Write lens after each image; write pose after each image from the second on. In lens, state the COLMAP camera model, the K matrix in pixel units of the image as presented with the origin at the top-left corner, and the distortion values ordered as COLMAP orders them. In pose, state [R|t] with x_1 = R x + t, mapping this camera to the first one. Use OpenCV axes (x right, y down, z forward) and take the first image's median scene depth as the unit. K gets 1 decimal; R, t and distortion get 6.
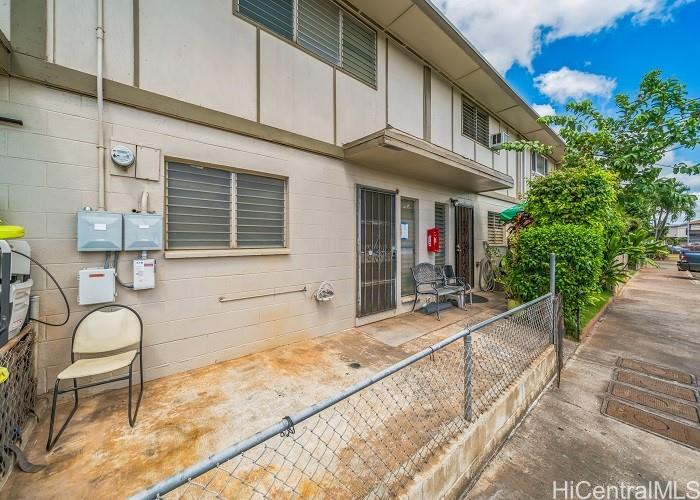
lens RADIAL K [[256.0, 0, 338.1], [0, 256.0, 241.2], [0, 0, 1]] dist [0.000376, 0.000086]
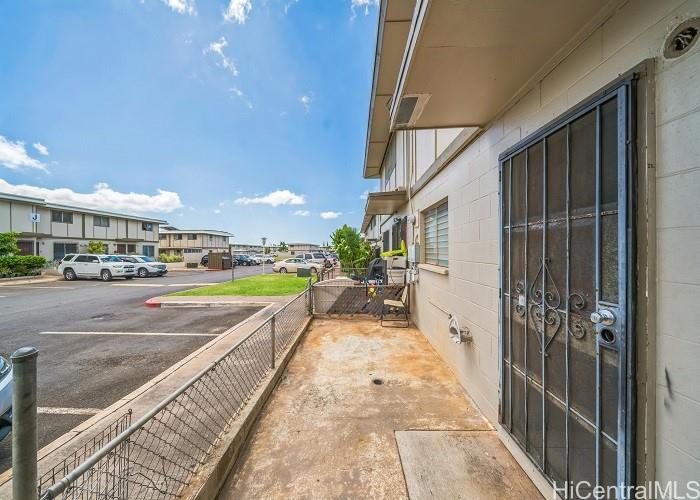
lens RADIAL K [[239.2, 0, 343.8], [0, 239.2, 255.2], [0, 0, 1]] dist [-0.000432, -0.000086]
pose [[-0.648226, 0.018184, -0.761231, 0.675532], [0.000491, 0.999725, 0.023463, -0.041576], [0.761448, 0.014835, -0.648056, 1.151033]]
